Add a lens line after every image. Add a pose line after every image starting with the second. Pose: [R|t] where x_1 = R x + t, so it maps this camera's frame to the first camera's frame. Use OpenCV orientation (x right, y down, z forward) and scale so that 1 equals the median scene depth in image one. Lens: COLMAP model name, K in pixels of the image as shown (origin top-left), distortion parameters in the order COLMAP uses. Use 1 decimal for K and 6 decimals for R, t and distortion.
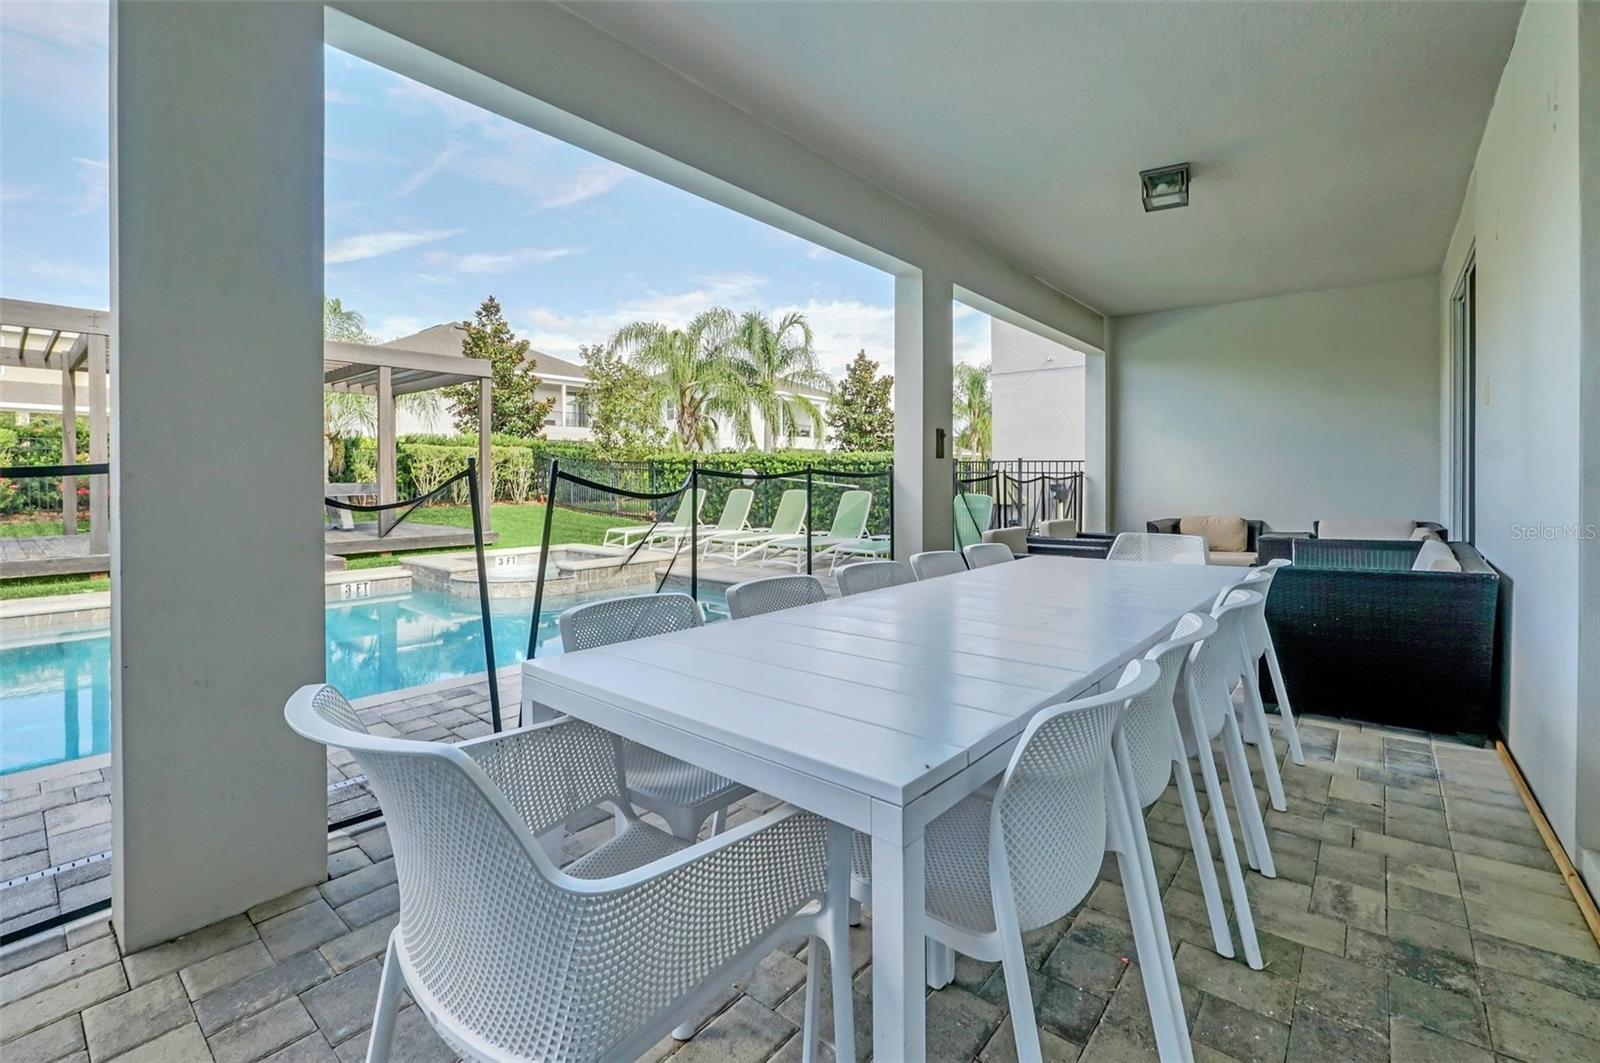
lens RADIAL K [[687.8, 0, 805.2], [0, 687.8, 489.8], [0, 0, 1]] dist [-0.001624, -0.000273]
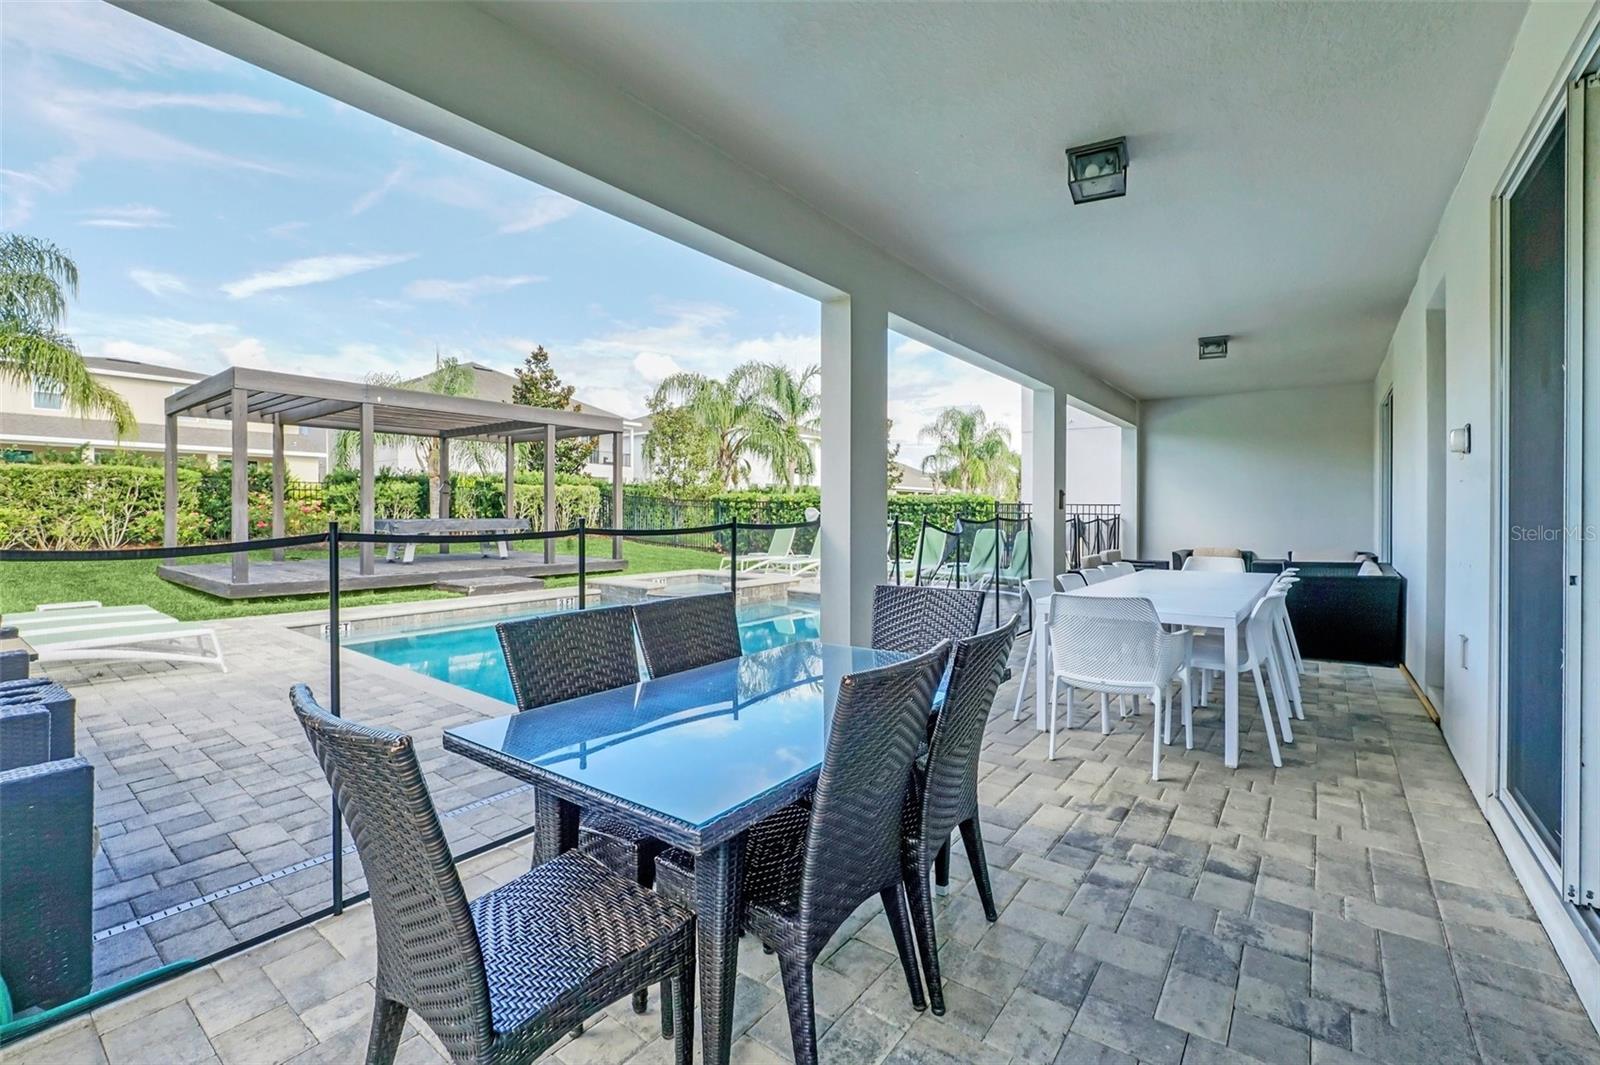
lens RADIAL K [[687.8, 0, 800.2], [0, 687.8, 524.2], [0, 0, 1]] dist [-0.001624, -0.000273]
pose [[0.998761, 0.004362, 0.049579, -0.139185], [-0.004490, 0.999987, 0.002478, -0.004021], [-0.049568, -0.002697, 0.998767, -0.152014]]
